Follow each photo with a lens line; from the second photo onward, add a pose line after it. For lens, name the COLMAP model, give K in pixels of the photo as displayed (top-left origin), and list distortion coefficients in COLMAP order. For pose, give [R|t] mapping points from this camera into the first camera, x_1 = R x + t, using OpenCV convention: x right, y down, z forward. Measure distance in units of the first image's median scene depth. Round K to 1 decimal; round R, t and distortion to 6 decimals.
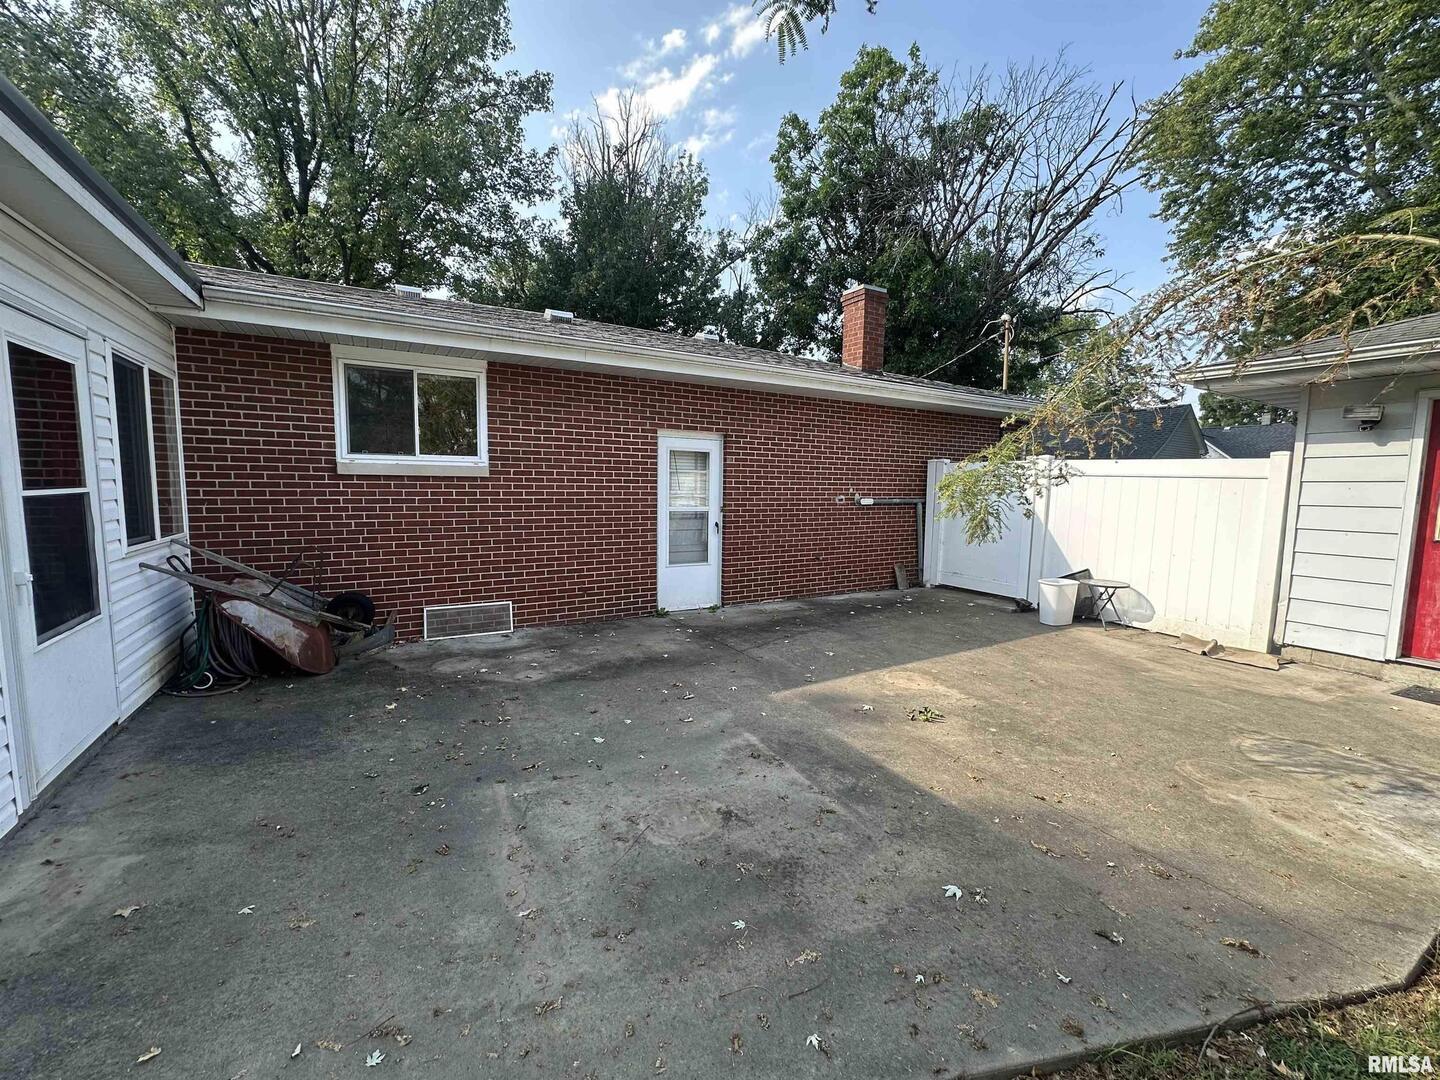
lens RADIAL K [[573.4, 0, 716.8], [0, 573.4, 539.4], [0, 0, 1]] dist [-0.002531, -0.000017]
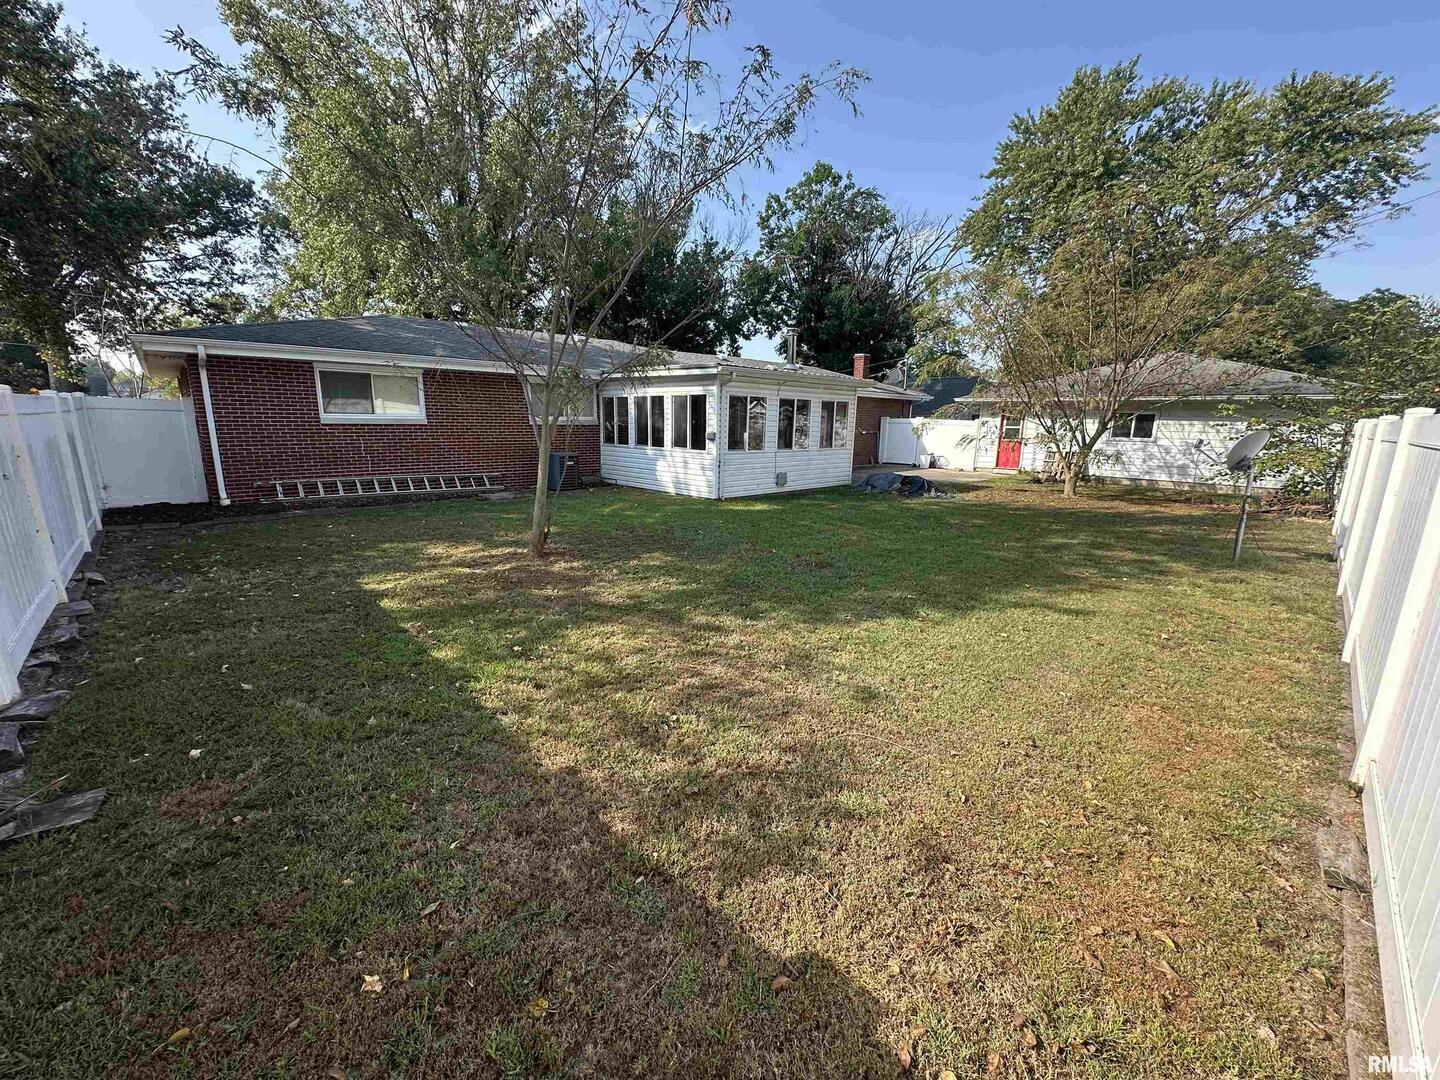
lens RADIAL K [[573.4, 0, 716.8], [0, 573.4, 539.4], [0, 0, 1]] dist [-0.002531, -0.000017]
pose [[0.981324, -0.057285, 0.183635, -0.370514], [0.038223, 0.993662, 0.105712, 0.042819], [-0.188526, -0.096719, 0.977294, -0.620334]]
